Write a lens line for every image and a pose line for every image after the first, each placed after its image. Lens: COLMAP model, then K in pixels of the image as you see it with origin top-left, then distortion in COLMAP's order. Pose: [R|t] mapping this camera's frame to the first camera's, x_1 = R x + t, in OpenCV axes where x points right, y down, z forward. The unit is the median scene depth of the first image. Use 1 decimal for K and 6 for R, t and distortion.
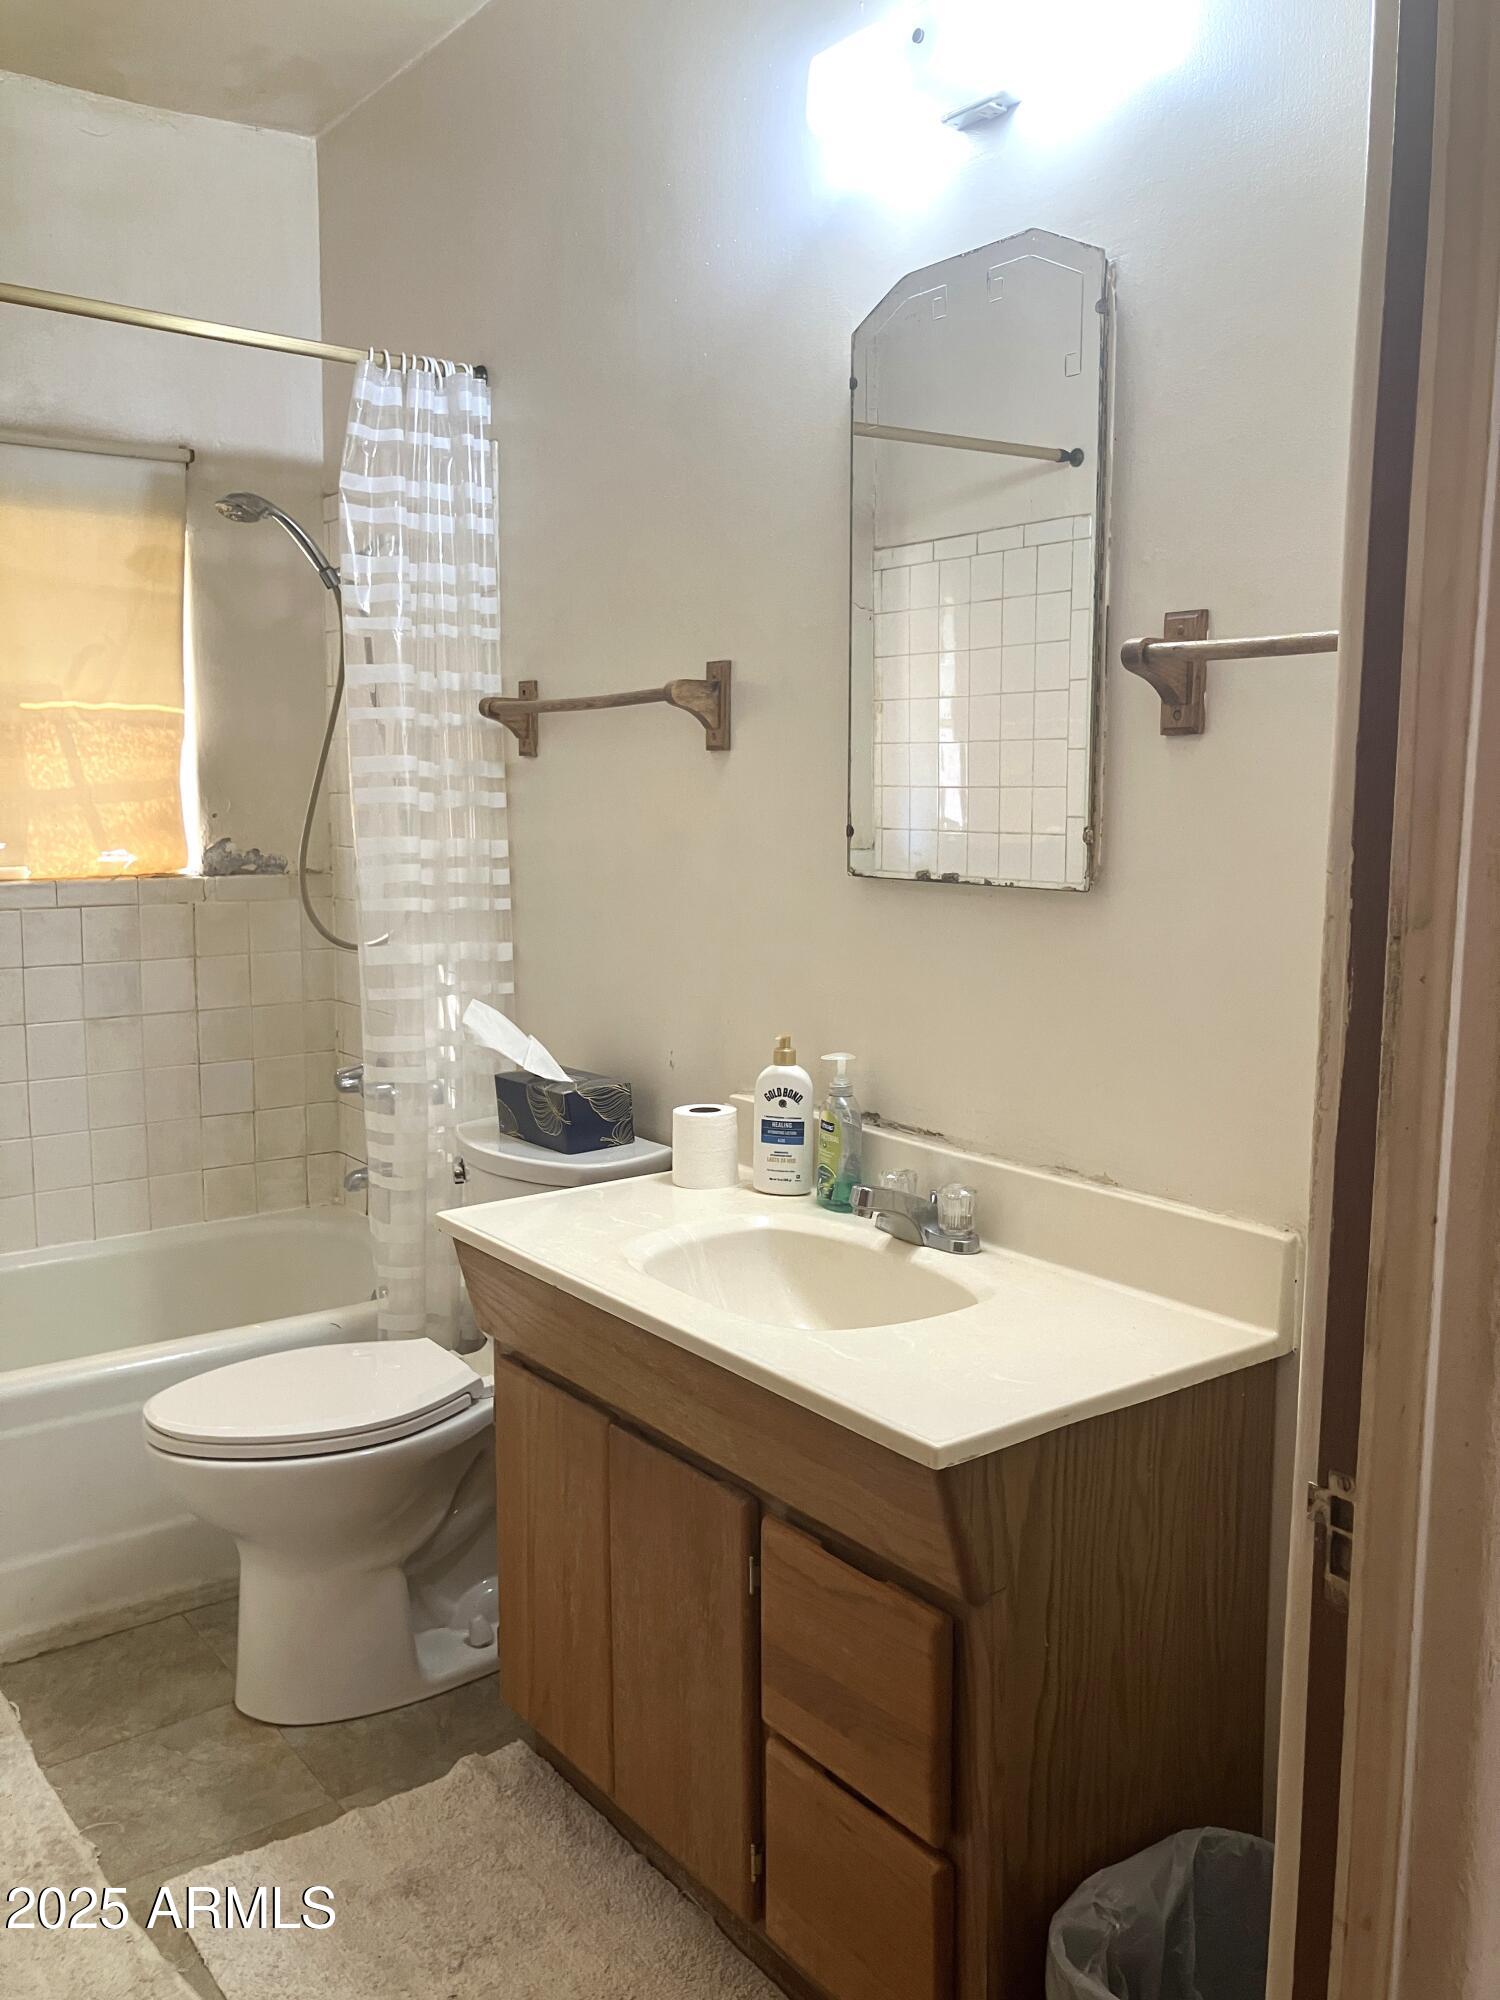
lens RADIAL K [[1632.5, 0, 750.0], [0, 1632.5, 1000.0], [0, 0, 1]] dist [0.017387, -0.065142]
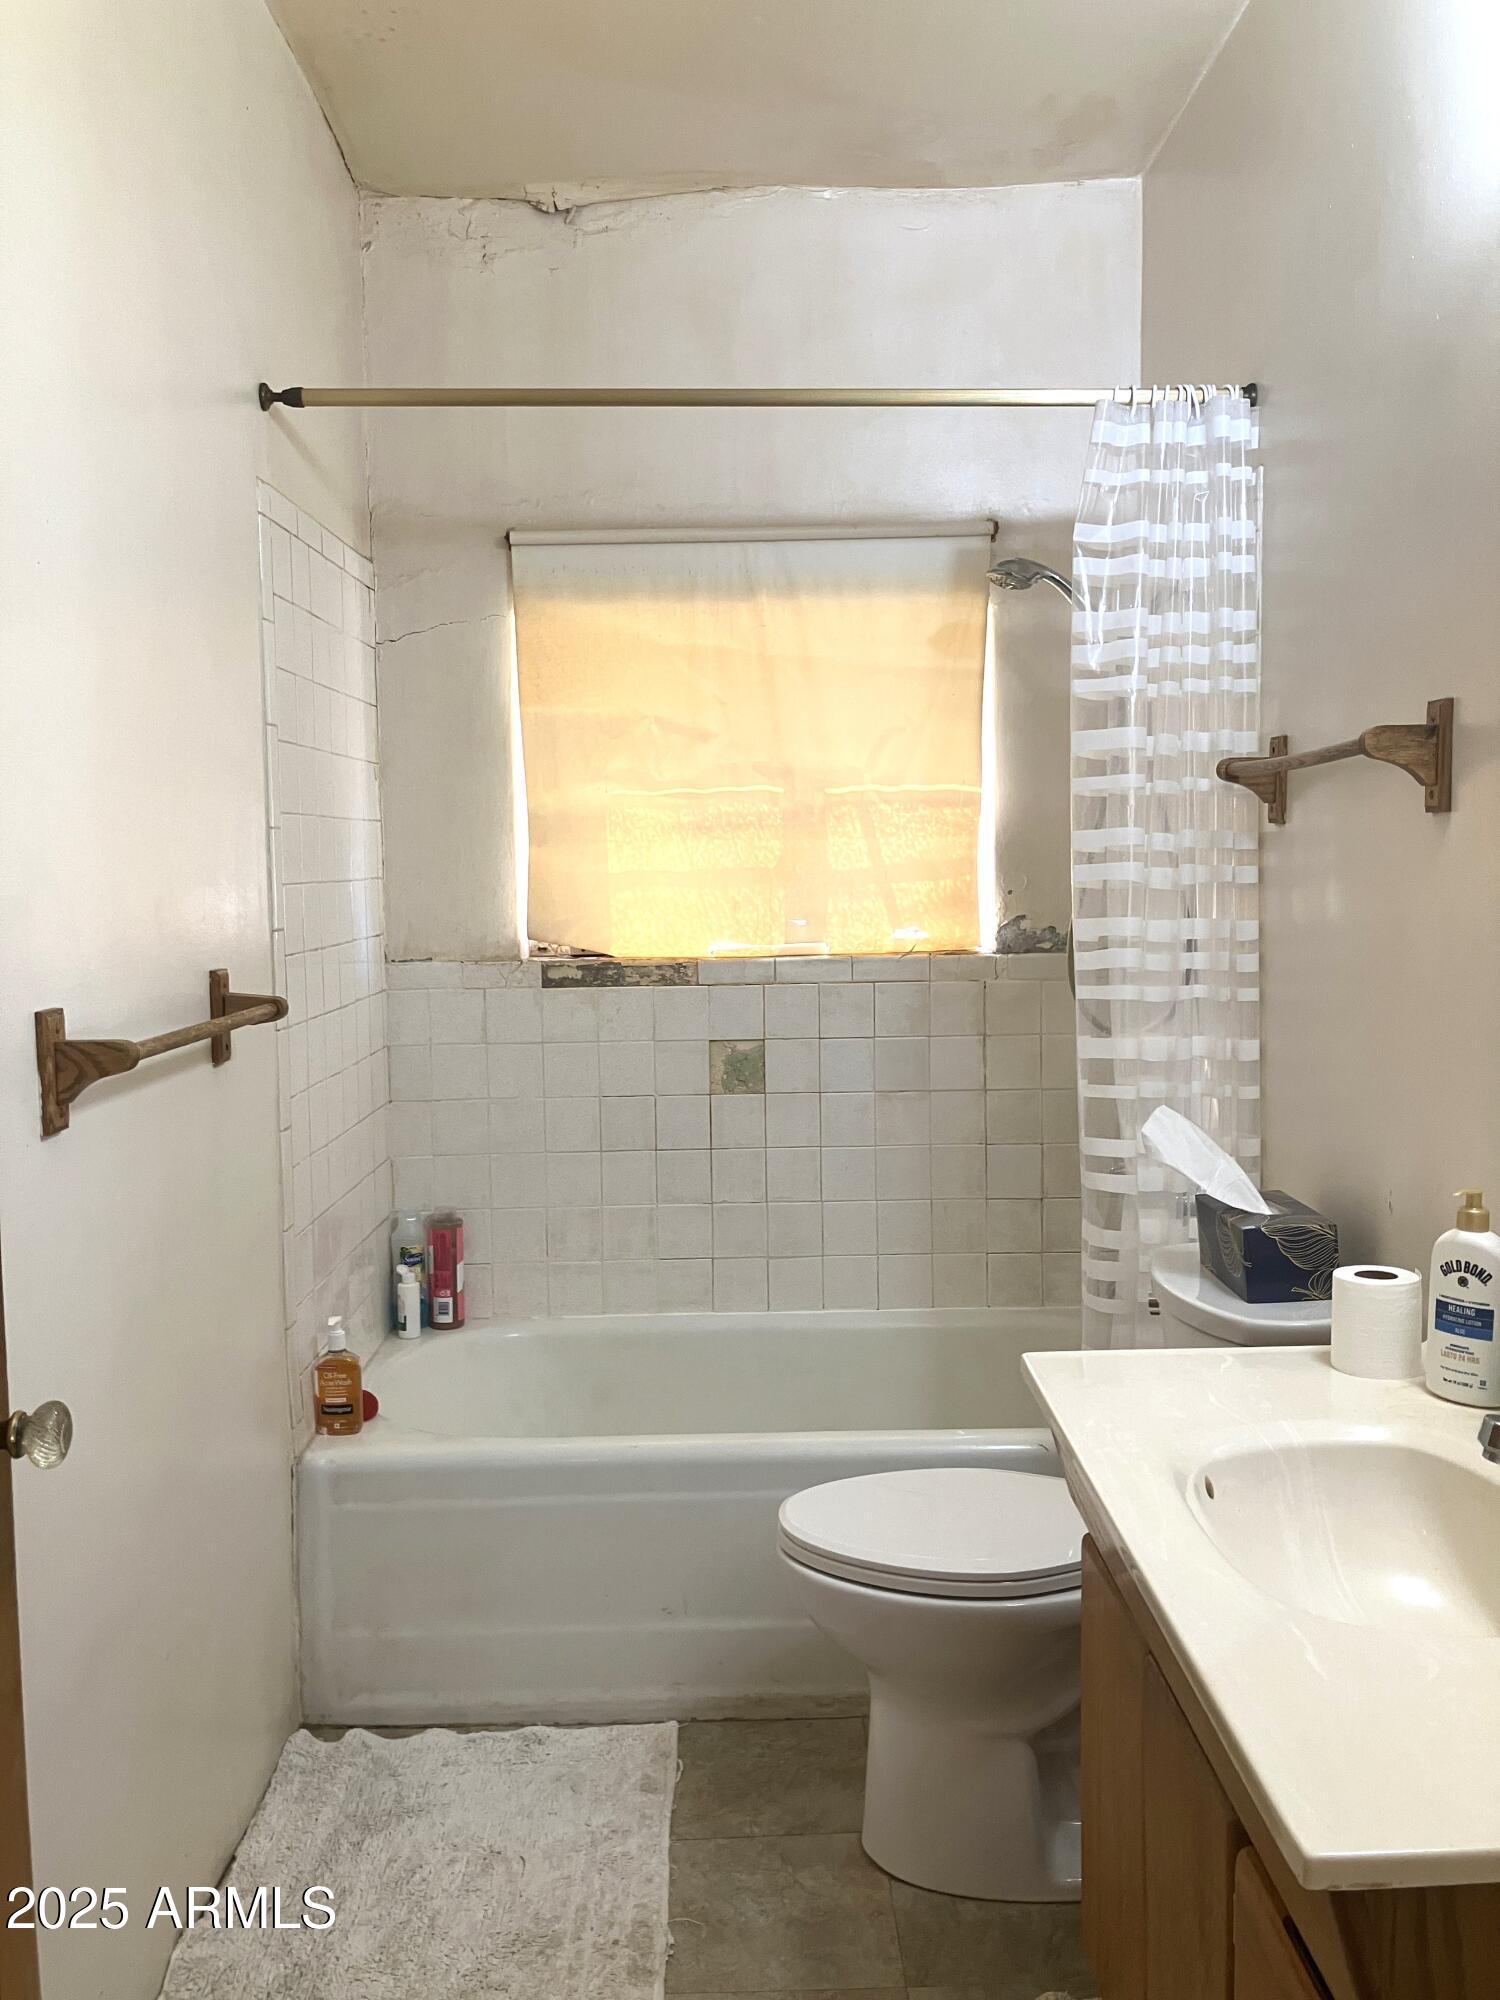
lens RADIAL K [[1632.5, 0, 750.0], [0, 1632.5, 1000.0], [0, 0, 1]] dist [0.017387, -0.065142]
pose [[0.808708, 0.035552, -0.587134, 0.148205], [-0.058391, 0.998094, -0.019990, -0.024470], [0.585304, 0.050450, 0.809243, 0.151755]]
